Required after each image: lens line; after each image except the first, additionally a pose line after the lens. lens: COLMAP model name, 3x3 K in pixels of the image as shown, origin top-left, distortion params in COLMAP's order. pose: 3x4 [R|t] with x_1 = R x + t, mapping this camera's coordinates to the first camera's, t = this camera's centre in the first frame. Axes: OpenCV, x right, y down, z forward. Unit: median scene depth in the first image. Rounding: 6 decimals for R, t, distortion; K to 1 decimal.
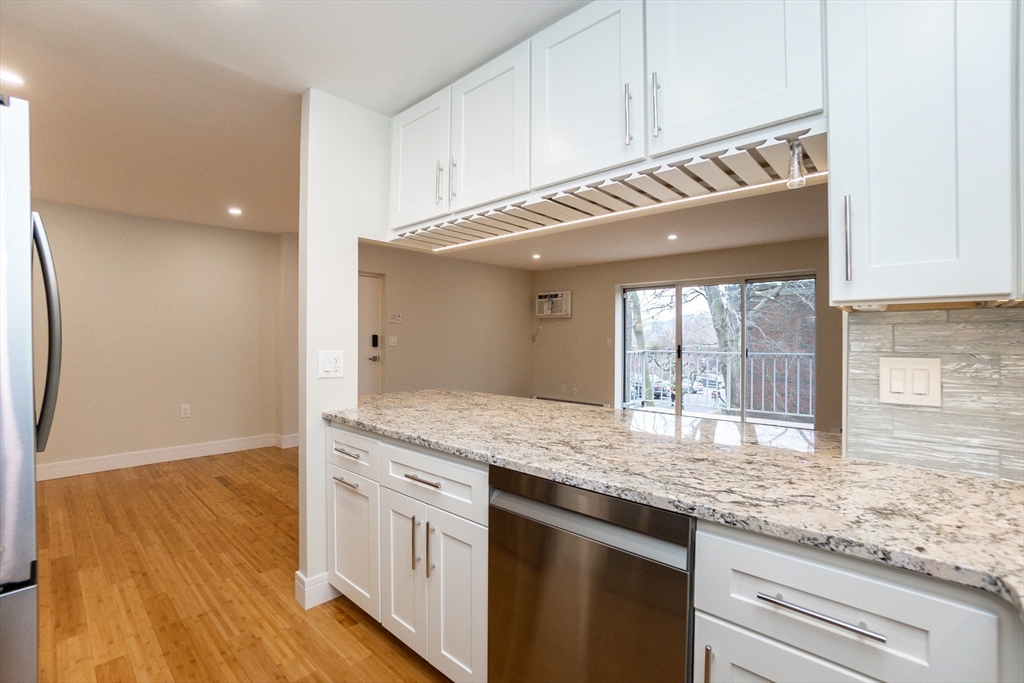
lens RADIAL K [[454.8, 0, 524.6], [0, 454.8, 339.7], [0, 0, 1]] dist [-0.066894, 0.023195]
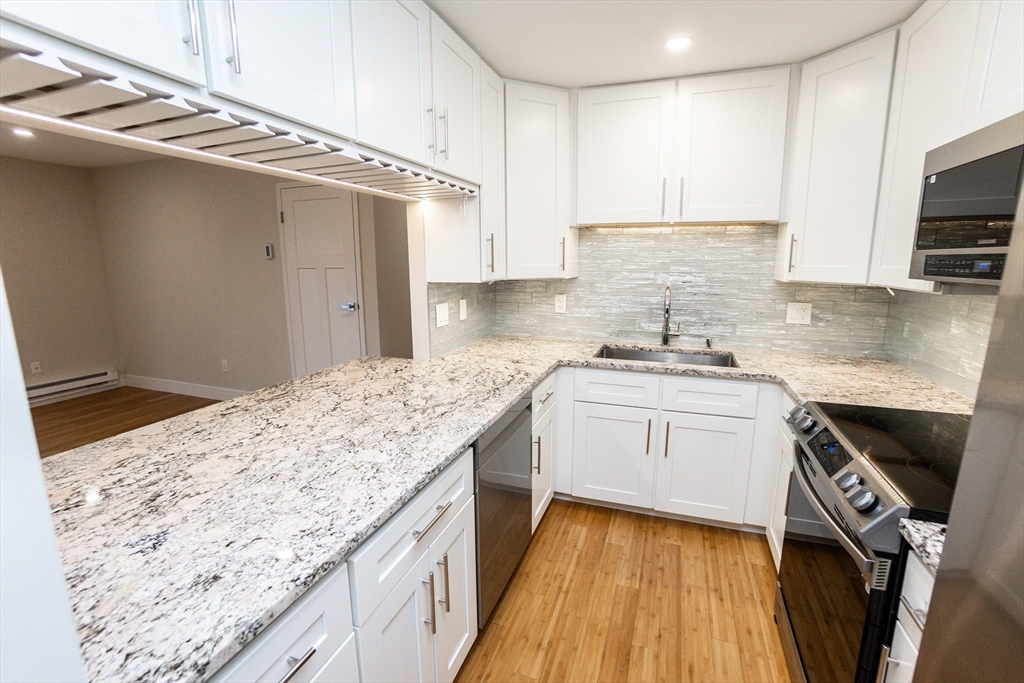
lens RADIAL K [[454.8, 0, 524.6], [0, 454.8, 339.7], [0, 0, 1]] dist [-0.066894, 0.023195]
pose [[-0.397049, -0.173380, 0.901272, -1.228410], [-0.009535, 0.982721, 0.184848, -0.188369], [-0.917748, 0.064800, -0.391842, 1.477862]]
